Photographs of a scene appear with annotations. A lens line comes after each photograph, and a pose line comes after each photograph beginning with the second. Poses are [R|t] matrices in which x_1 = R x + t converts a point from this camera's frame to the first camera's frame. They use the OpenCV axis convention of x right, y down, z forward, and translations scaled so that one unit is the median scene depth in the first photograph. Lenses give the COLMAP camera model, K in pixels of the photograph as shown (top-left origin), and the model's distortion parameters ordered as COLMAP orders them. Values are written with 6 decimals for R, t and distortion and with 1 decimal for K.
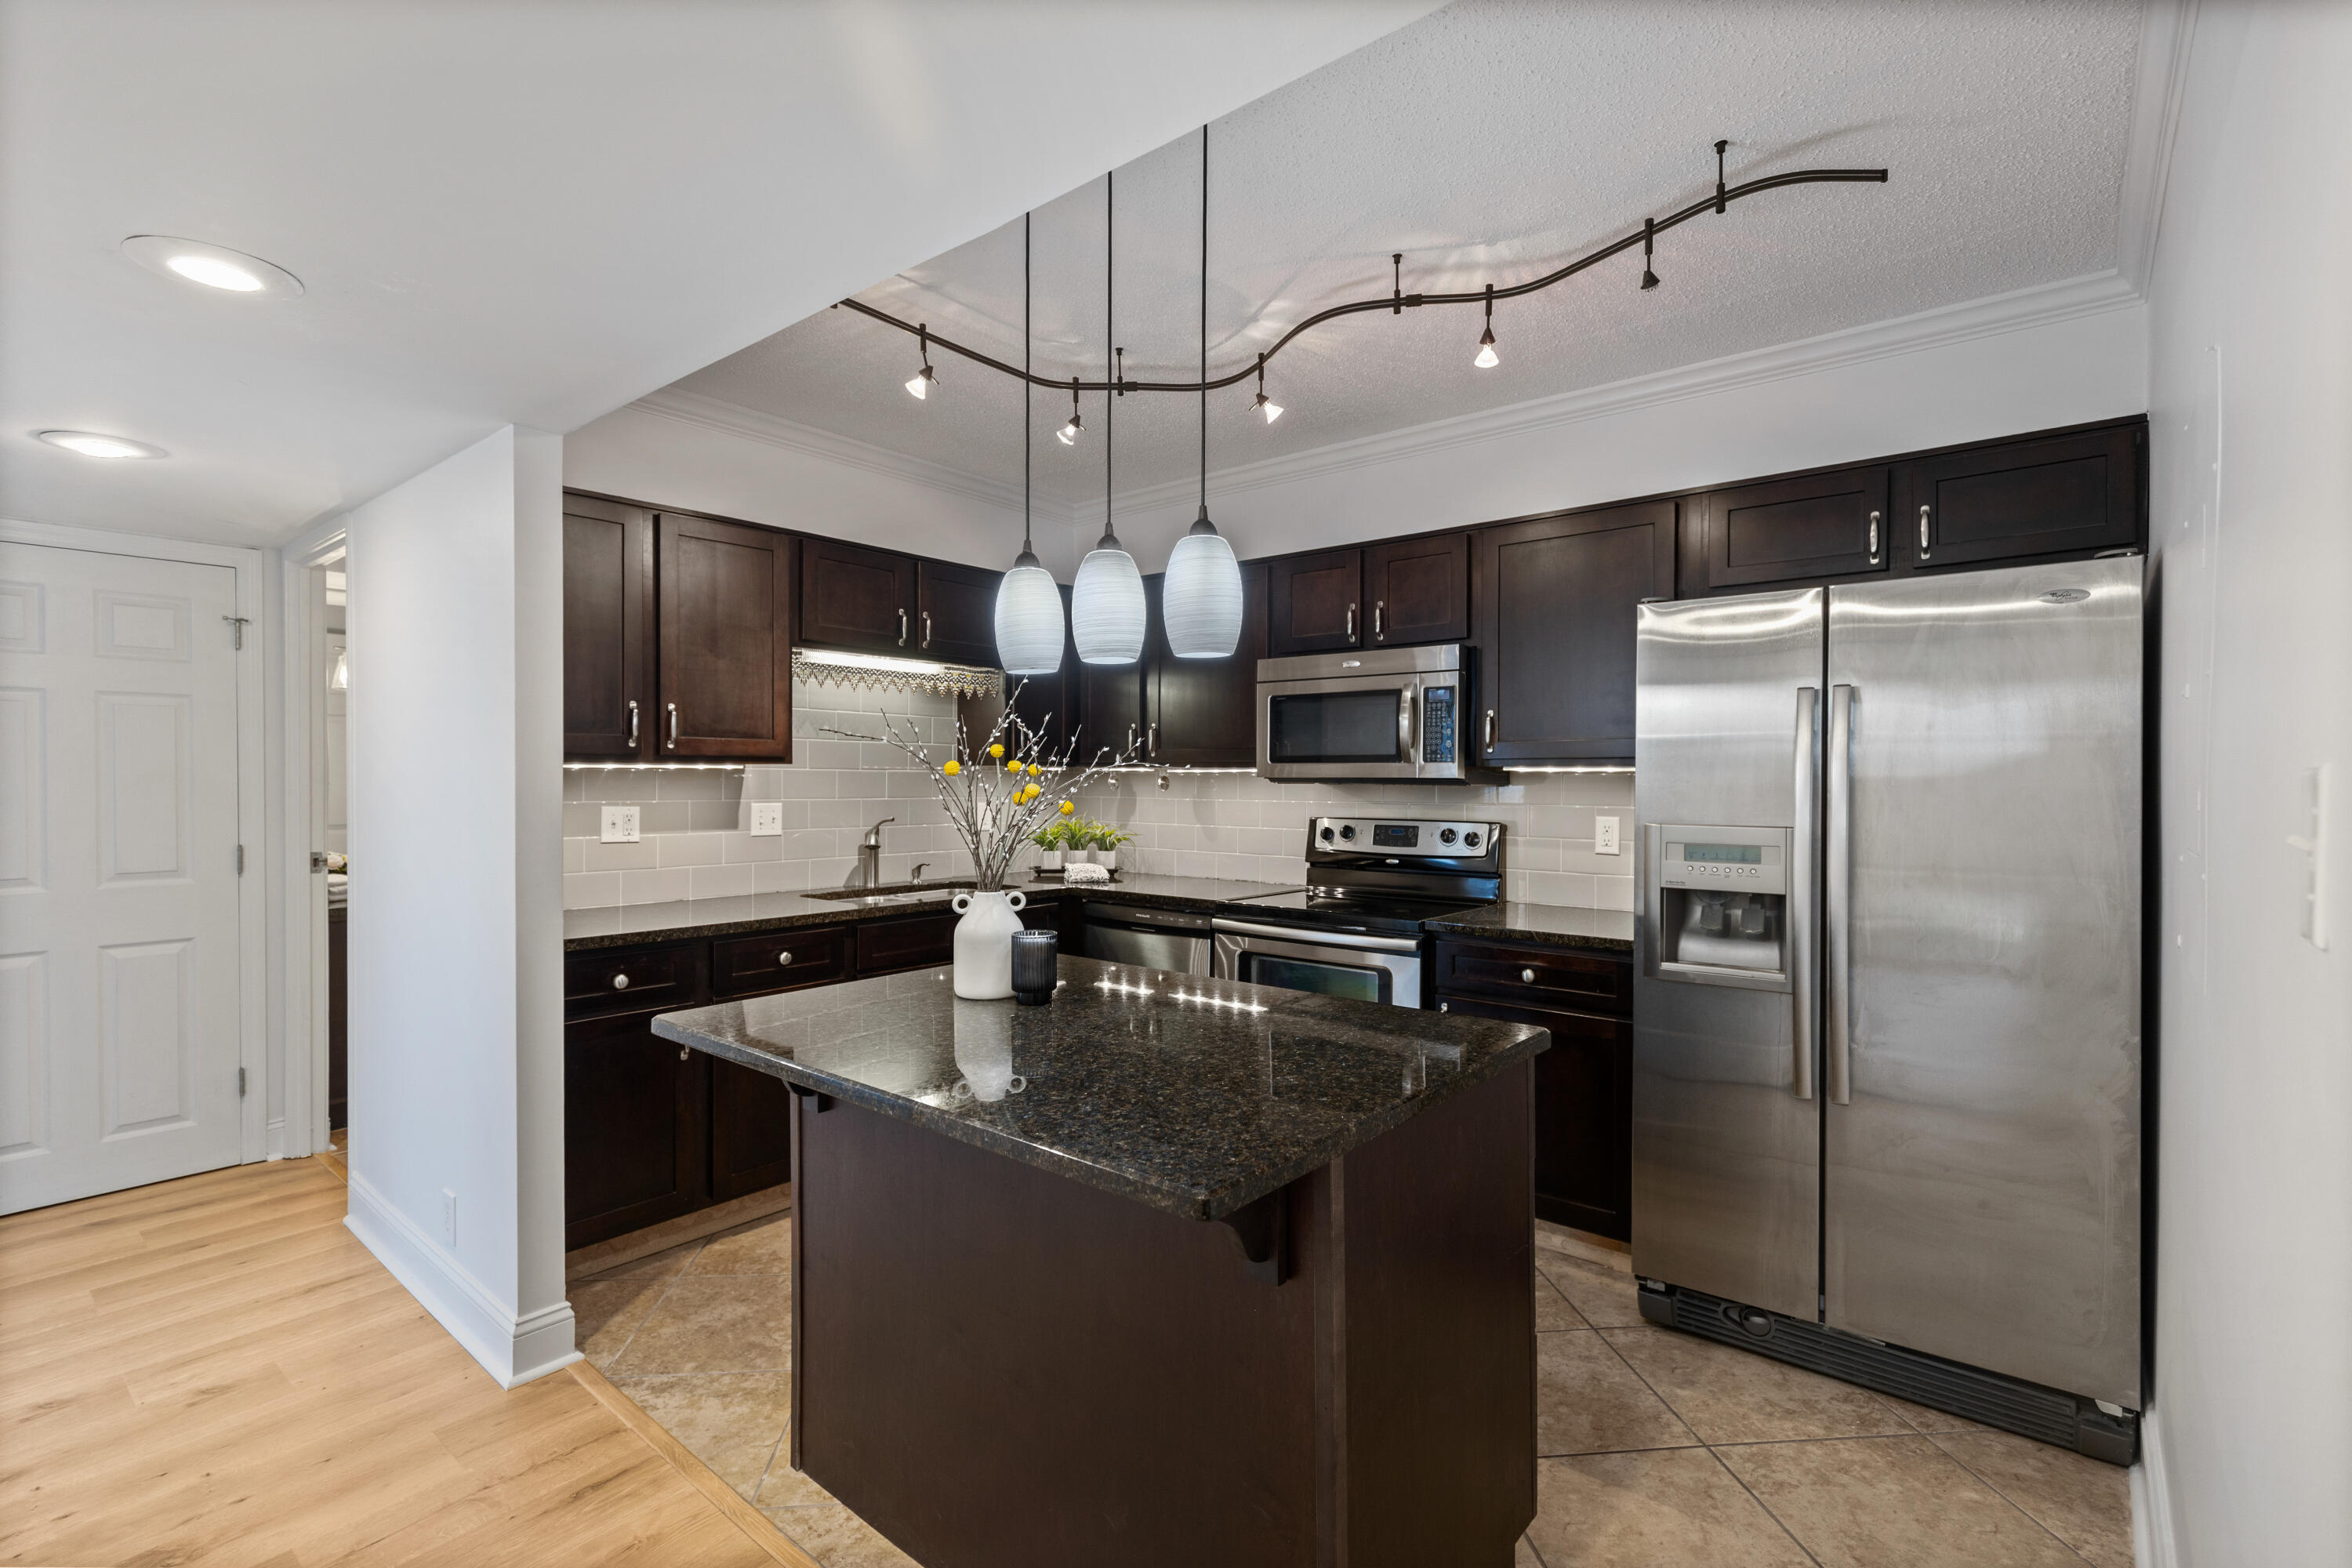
lens RADIAL K [[1041.1, 0, 1176.3], [0, 1041.1, 792.1], [0, 0, 1]] dist [-0.002013, -0.000056]
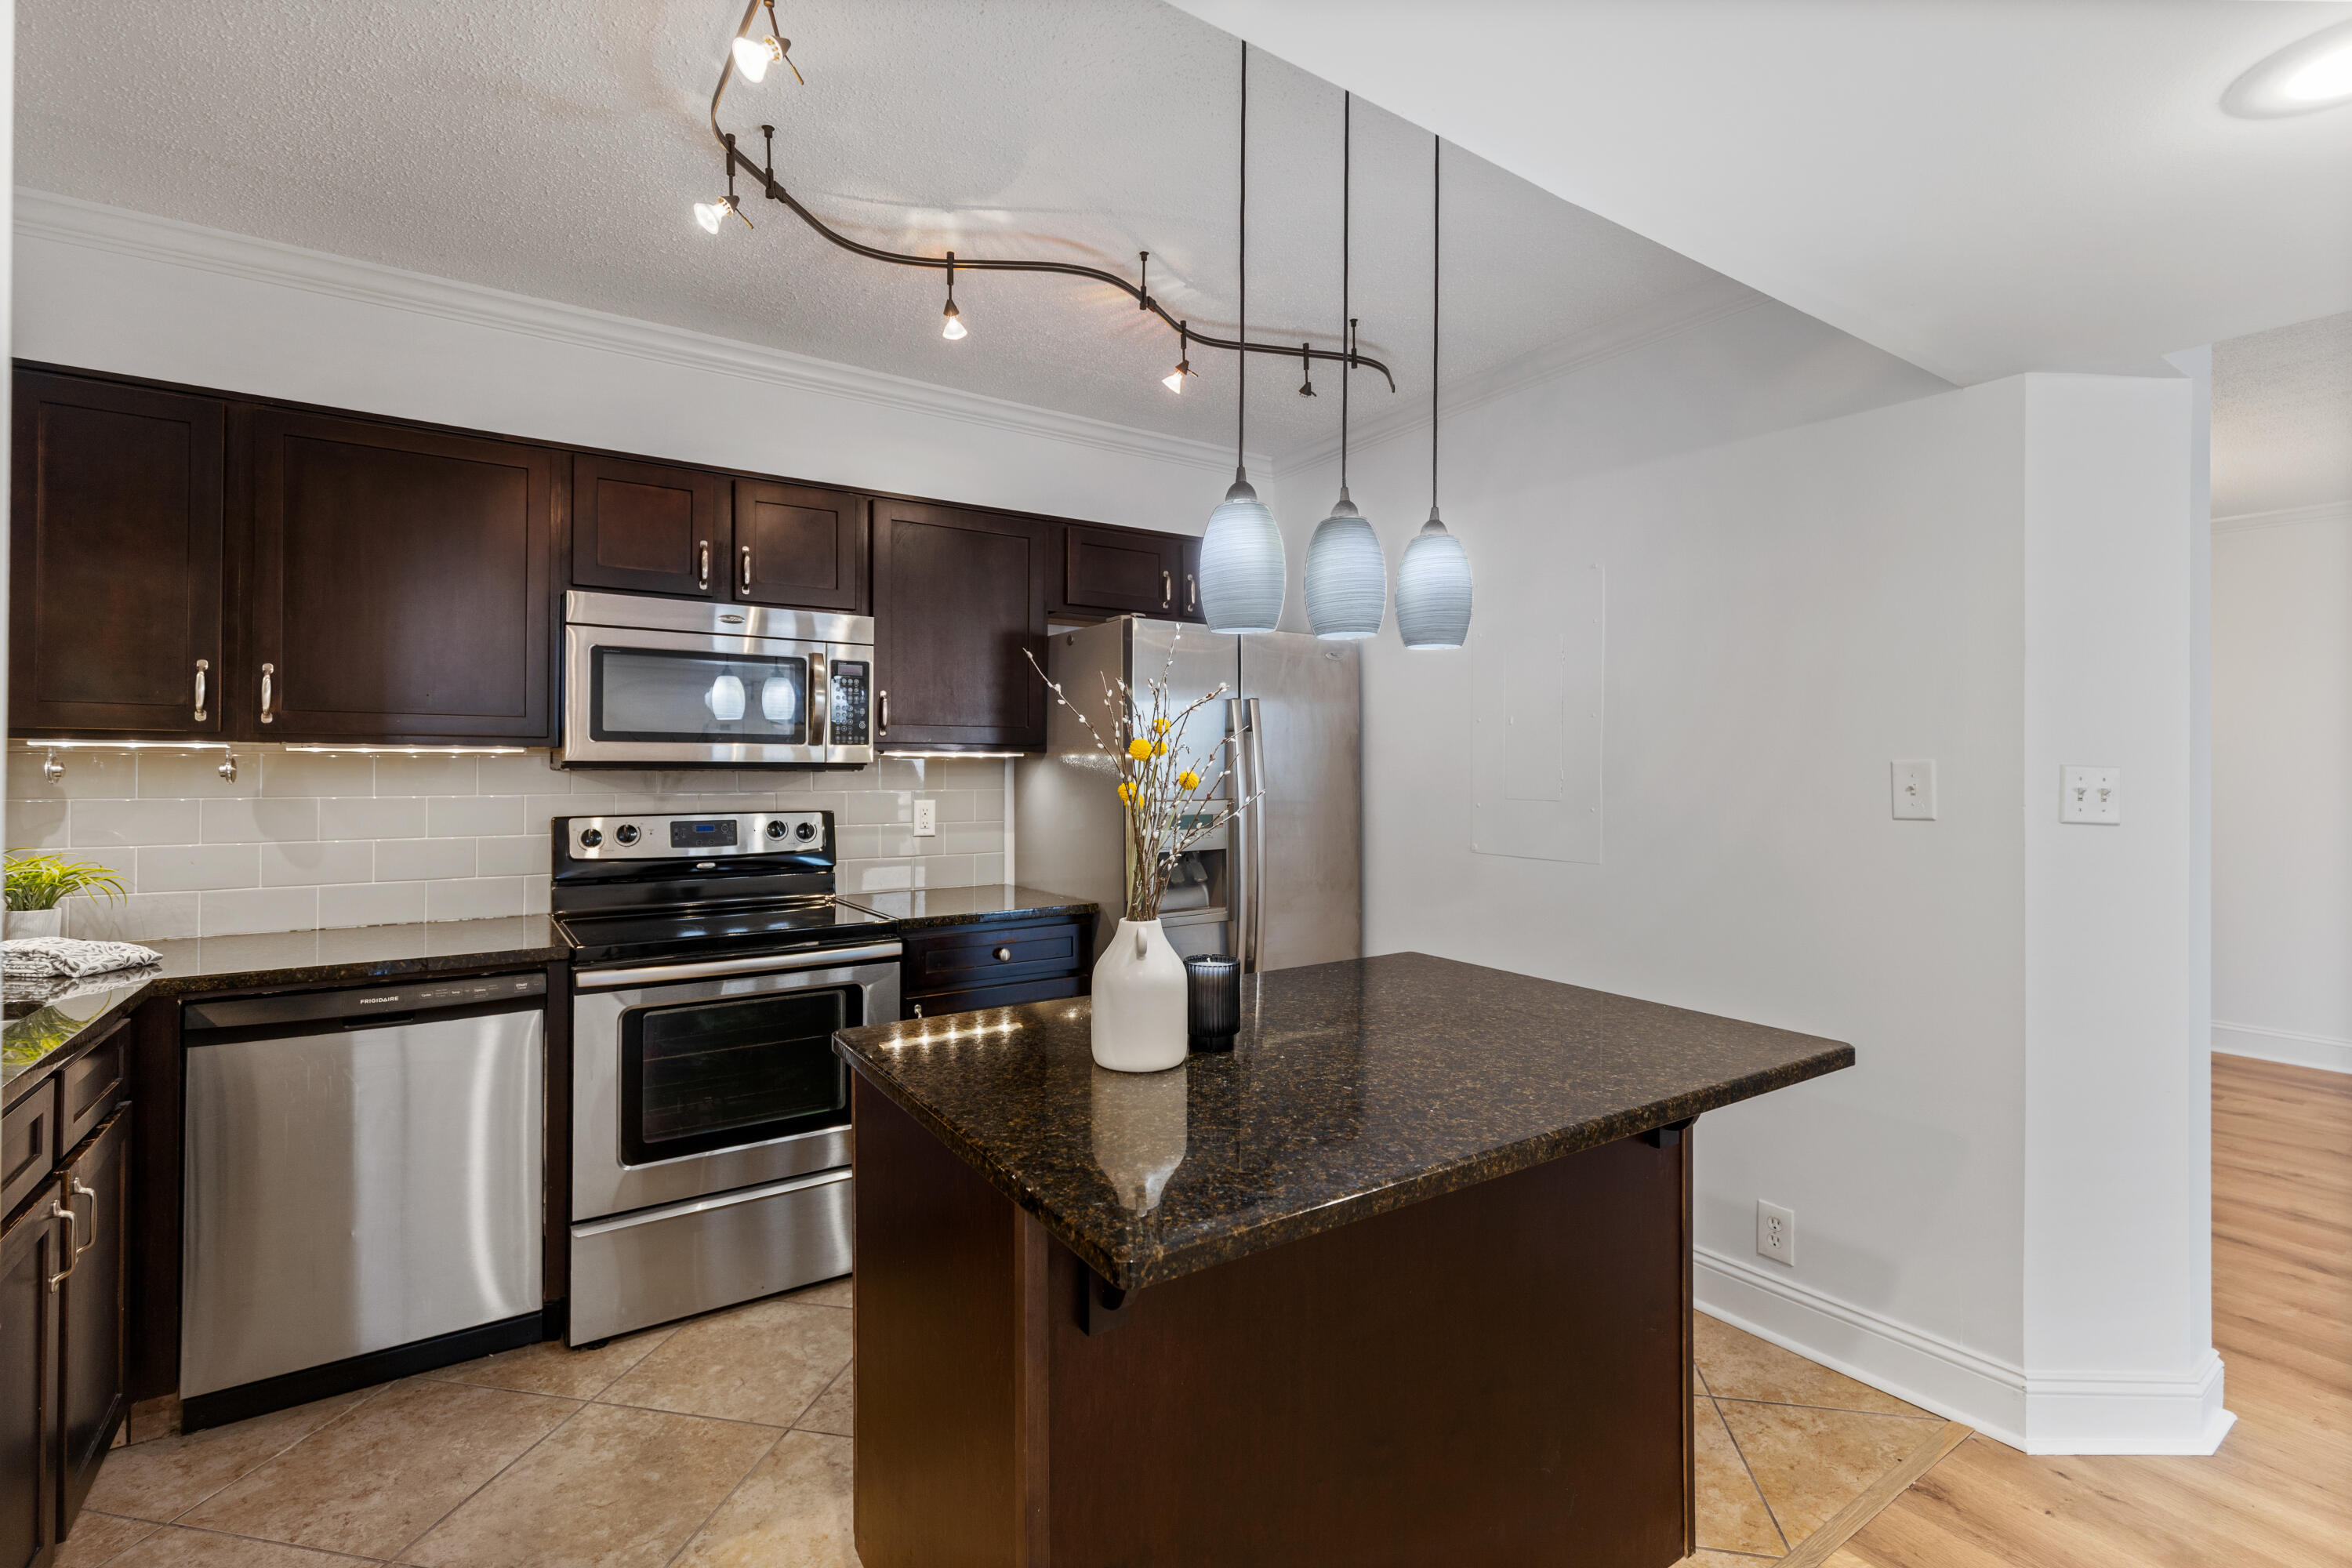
lens RADIAL K [[1111.1, 0, 1173.4], [0, 1111.1, 761.3], [0, 0, 1]] dist [0.023846, 0.000118]
pose [[0.296602, 0.000748, 0.955001, -0.532208], [0.009326, 0.999950, -0.003680, -0.007895], [-0.954956, 0.009998, 0.296580, 0.415560]]
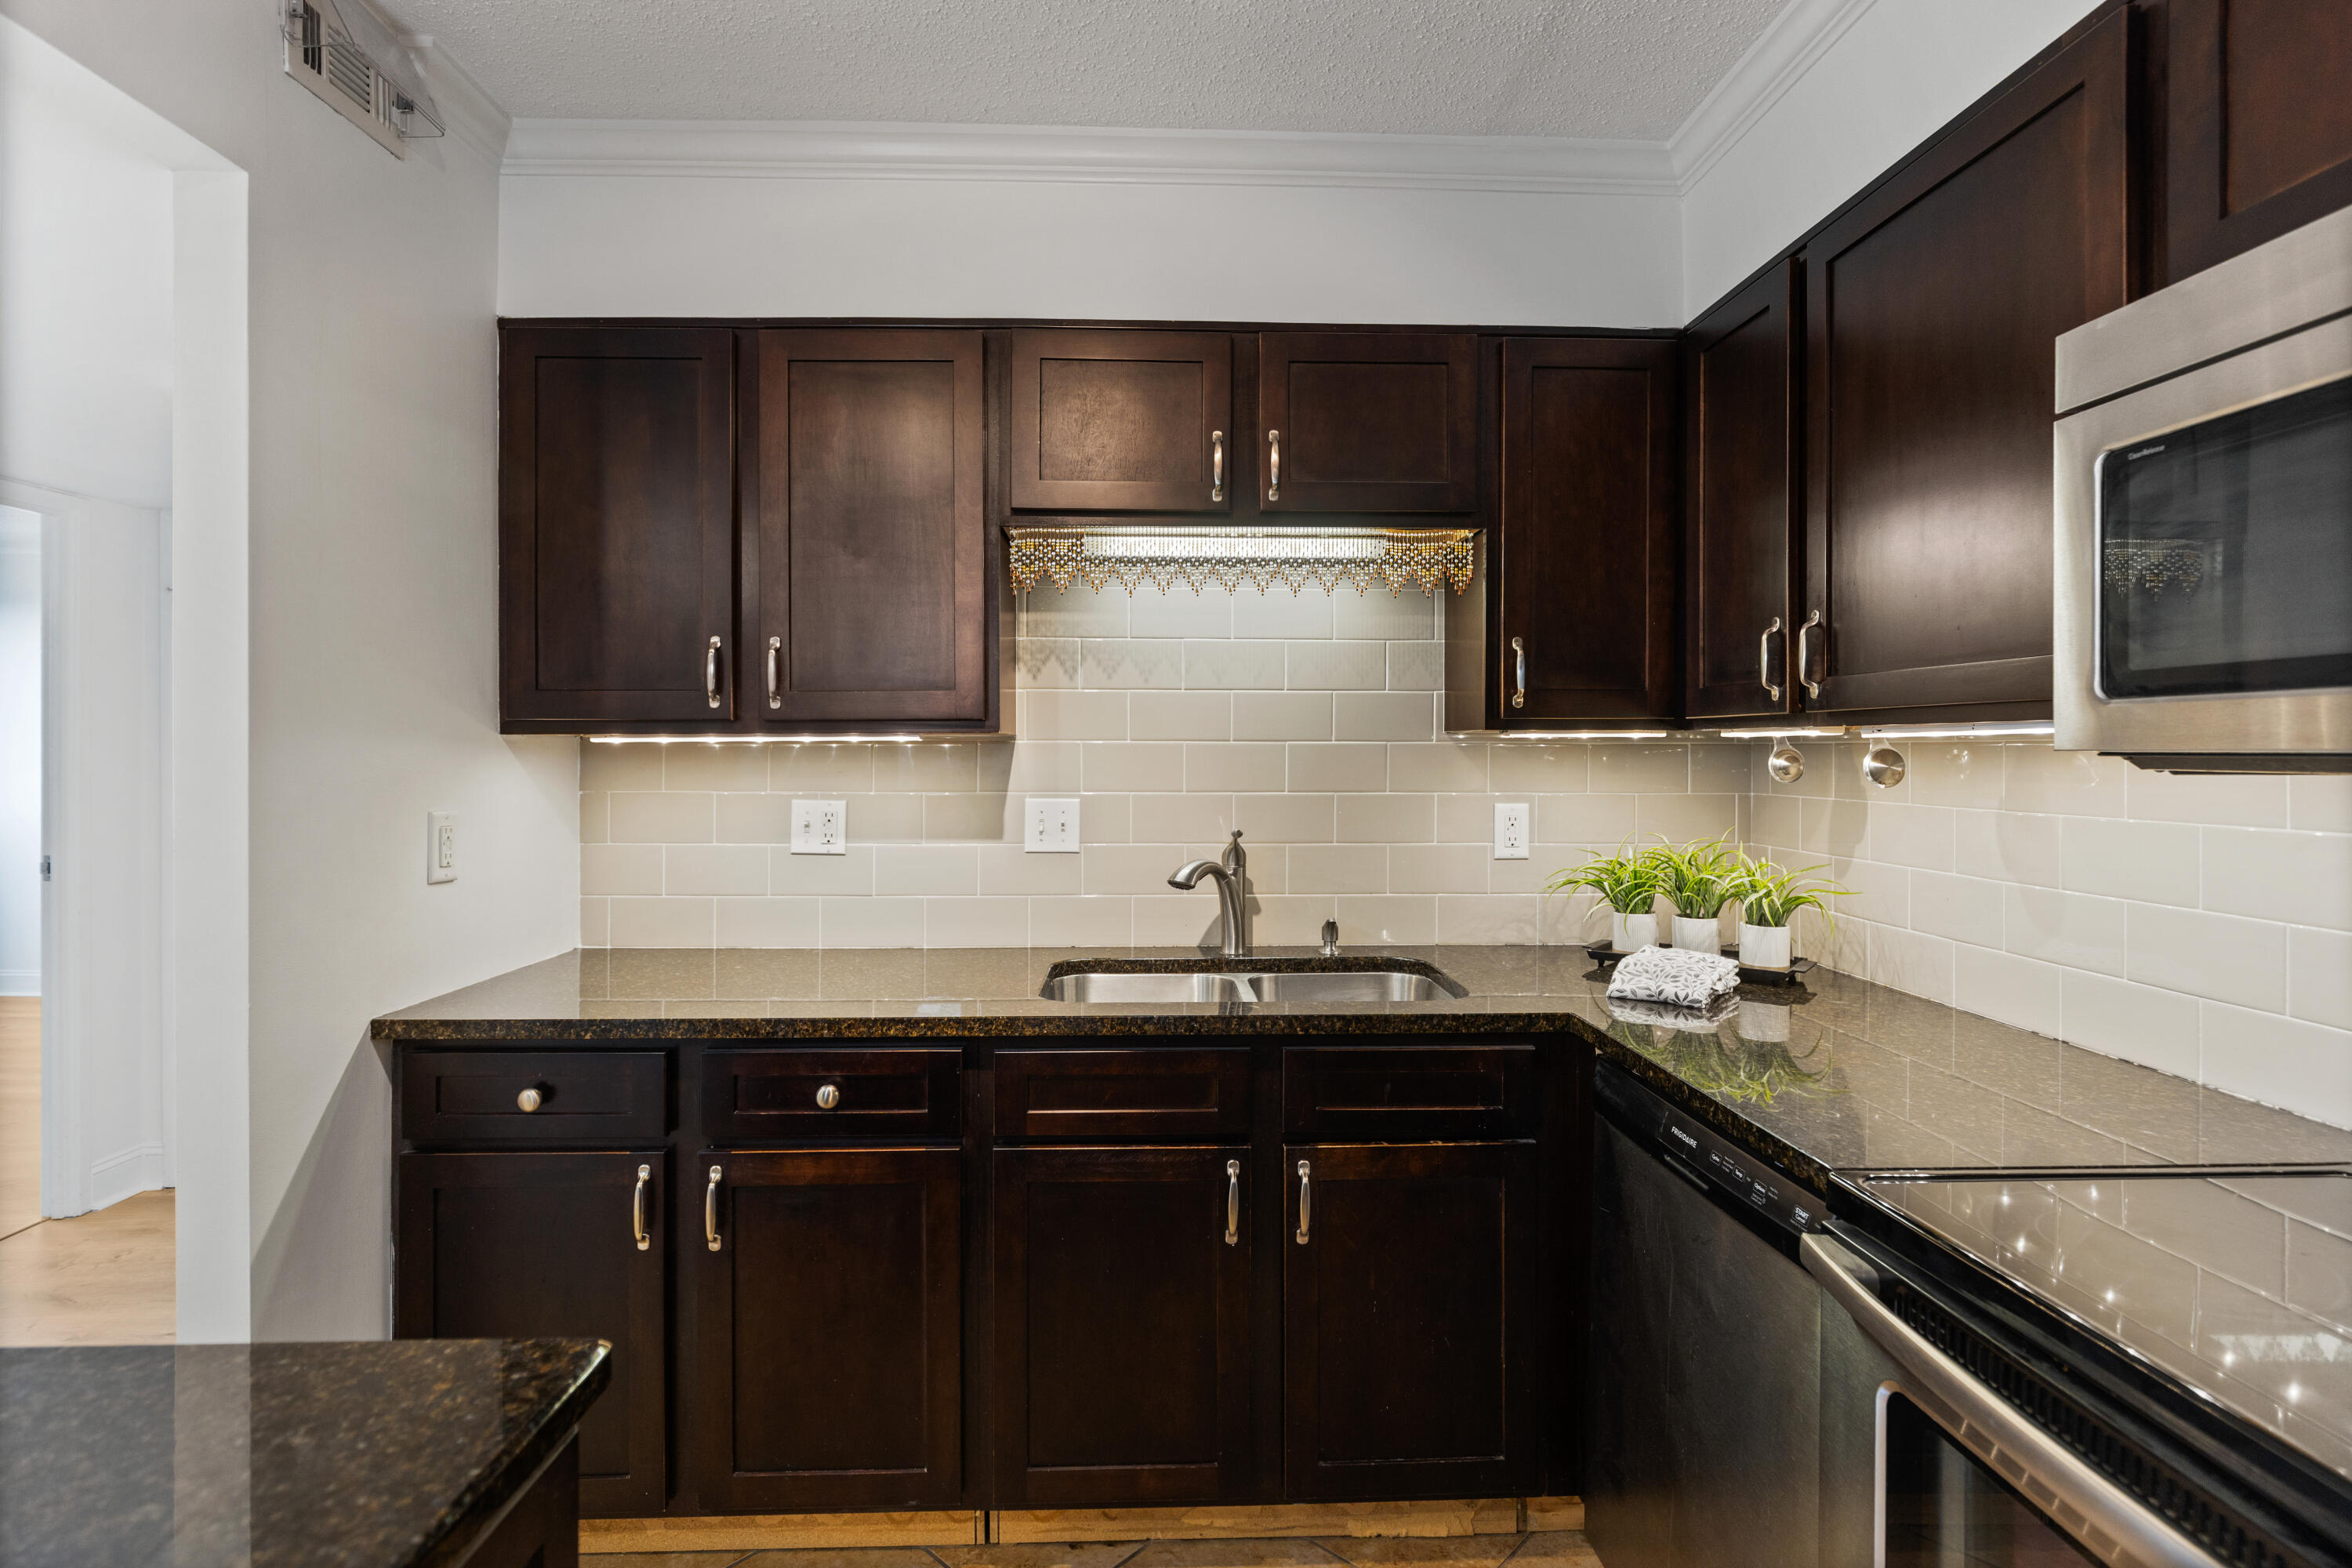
lens RADIAL K [[1140.1, 0, 1188.7], [0, 1140.1, 756.9], [0, 0, 1]] dist [-0.000204, -0.000730]
pose [[0.665429, -0.000710, -0.746461, 0.159648], [-0.006601, 0.999955, -0.006836, -0.009685], [0.746432, 0.009476, 0.665394, 0.647191]]
